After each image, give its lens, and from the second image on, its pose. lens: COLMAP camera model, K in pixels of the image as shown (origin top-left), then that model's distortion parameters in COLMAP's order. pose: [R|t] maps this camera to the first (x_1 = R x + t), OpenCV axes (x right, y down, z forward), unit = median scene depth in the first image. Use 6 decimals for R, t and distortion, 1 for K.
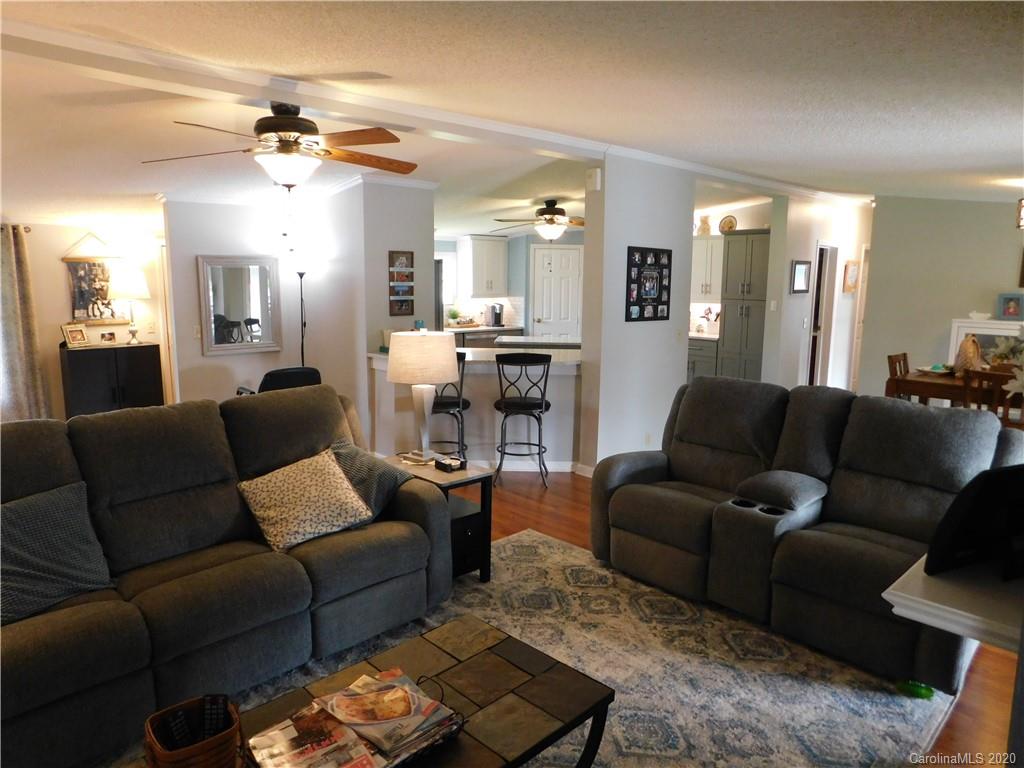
lens RADIAL K [[682.8, 0, 512.0], [0, 682.8, 384.0], [0, 0, 1]] dist [-0.069787, 0.065624]
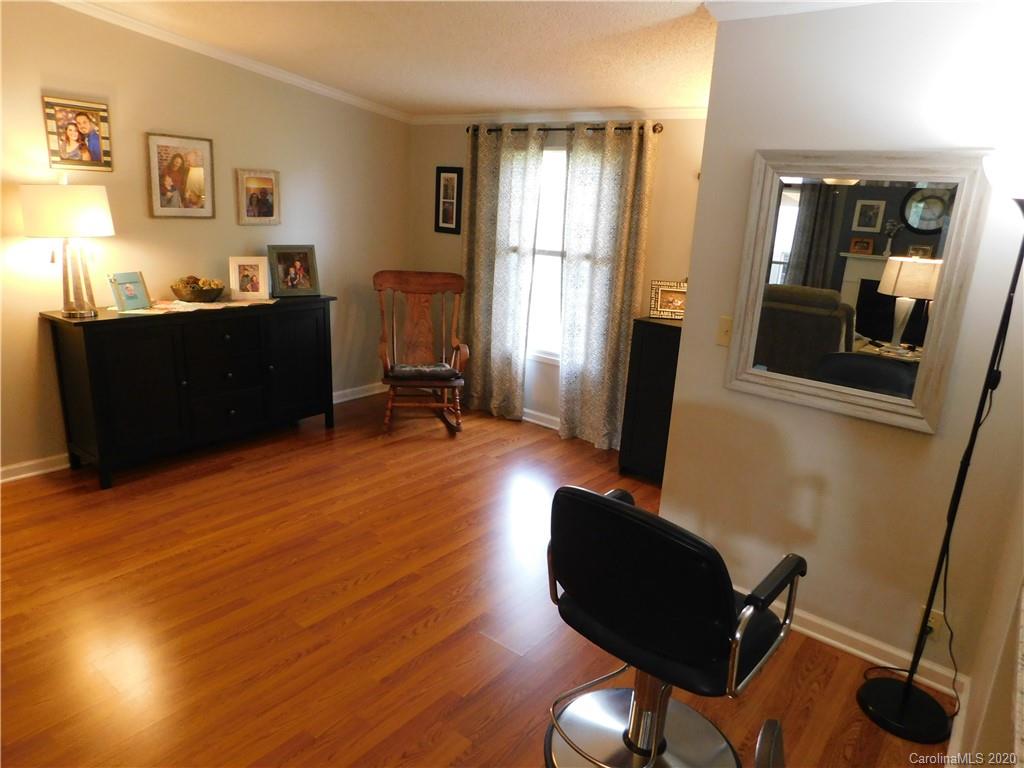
lens RADIAL K [[681.5, 0, 512.0], [0, 681.5, 384.0], [0, 0, 1]] dist [-0.068046, 0.056740]
pose [[0.147017, 0.261885, -0.953836, -0.055449], [-0.209834, 0.950623, 0.228661, -0.113553], [0.966621, 0.166530, 0.194710, 0.768268]]
